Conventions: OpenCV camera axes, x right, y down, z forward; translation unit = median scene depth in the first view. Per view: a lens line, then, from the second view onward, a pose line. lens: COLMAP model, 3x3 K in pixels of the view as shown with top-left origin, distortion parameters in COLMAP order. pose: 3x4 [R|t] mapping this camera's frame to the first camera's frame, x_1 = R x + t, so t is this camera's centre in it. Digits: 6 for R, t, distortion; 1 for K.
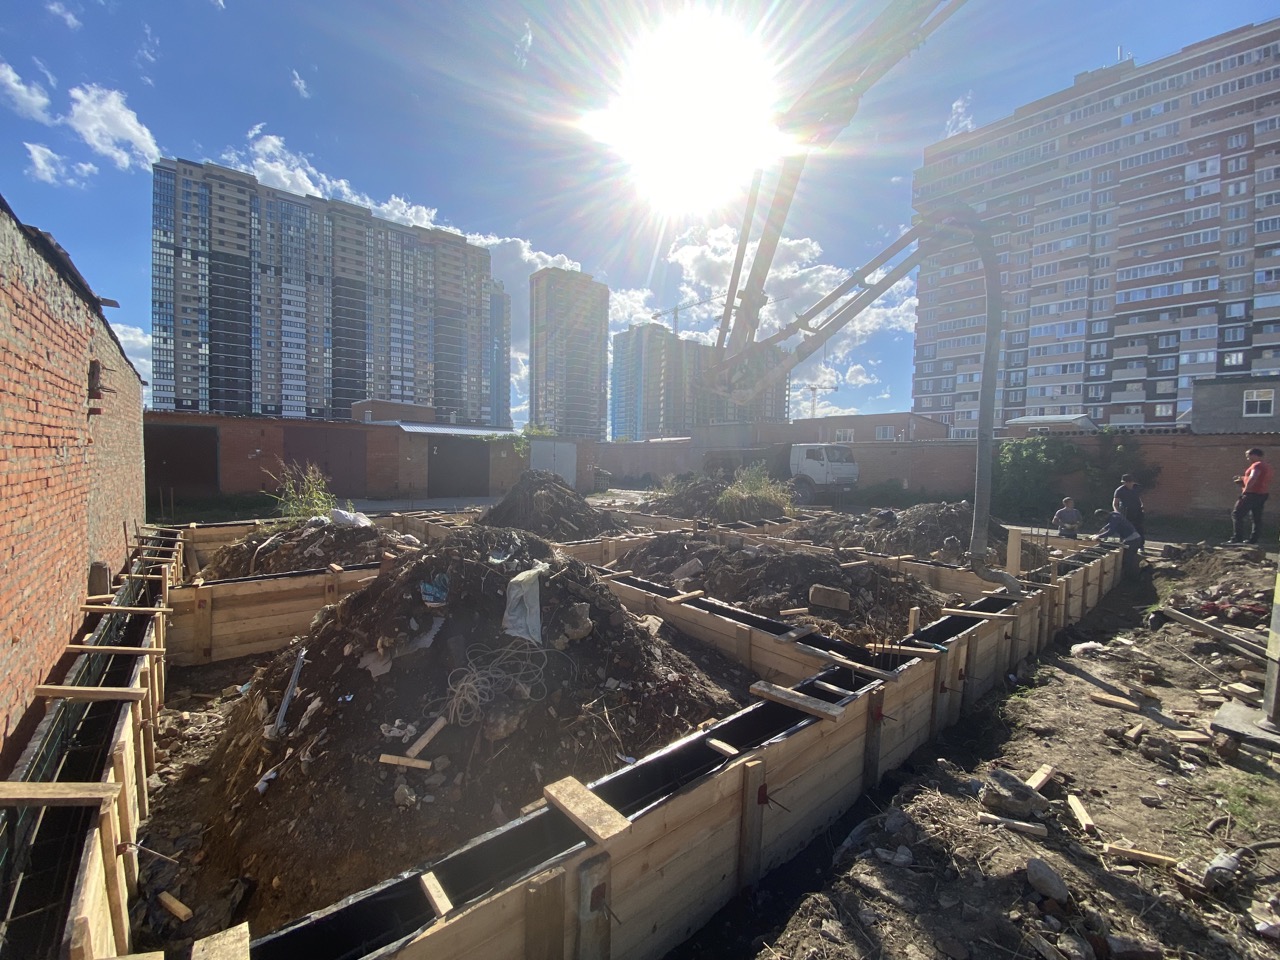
lens RADIAL K [[522.7, 0, 637.5], [0, 522.7, 480.9], [0, 0, 1]] dist [0.020256, -0.021183]
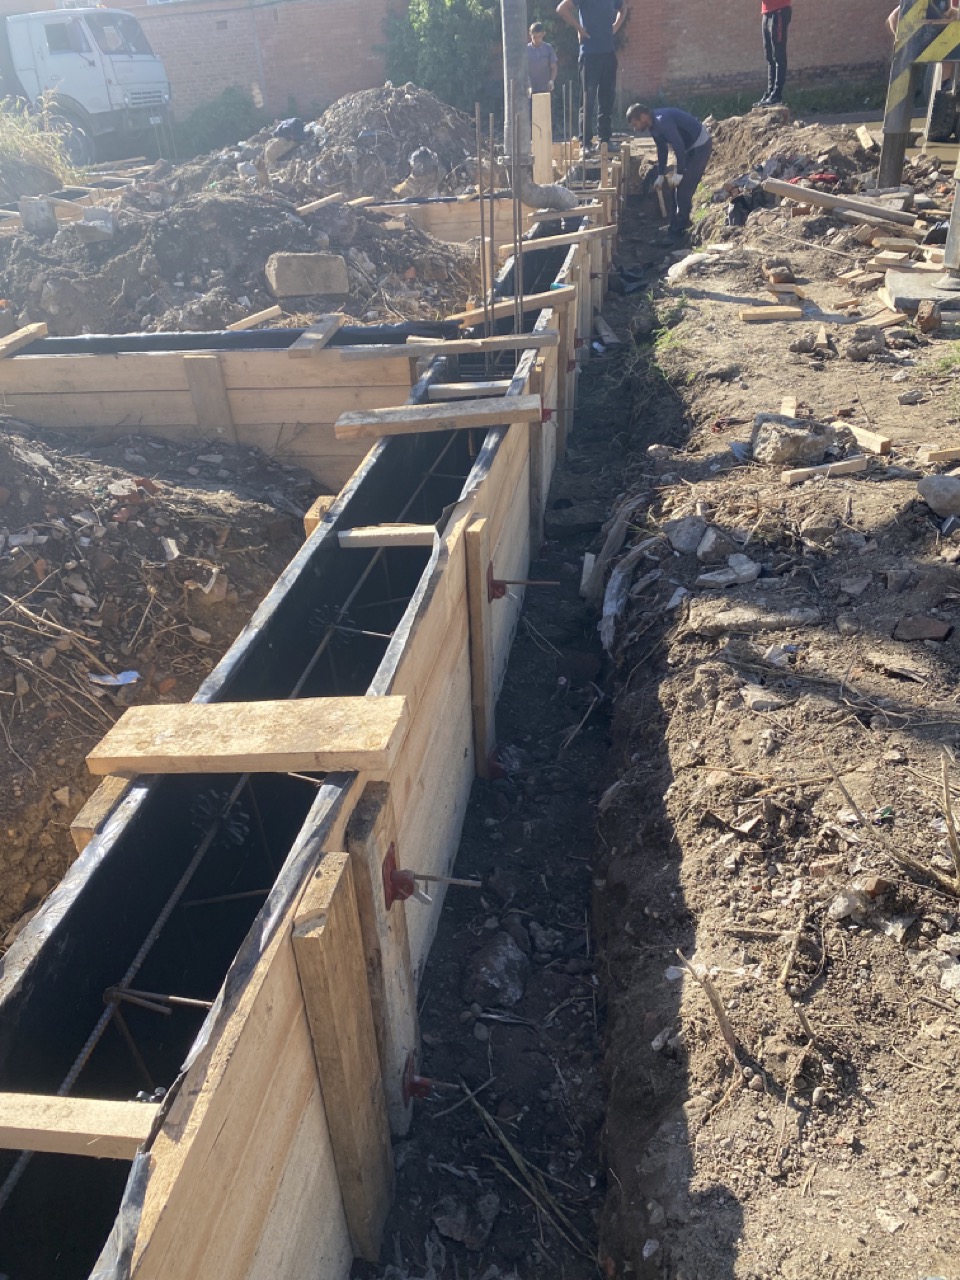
lens RADIAL K [[988.6, 0, 480.0], [0, 988.6, 640.0], [0, 0, 1]] dist [0.016275, -0.000931]
pose [[0.759170, -0.391247, 0.520179, -0.202674], [0.115382, 0.867415, 0.484023, 0.156229], [-0.640584, -0.307436, 0.703659, 0.272129]]
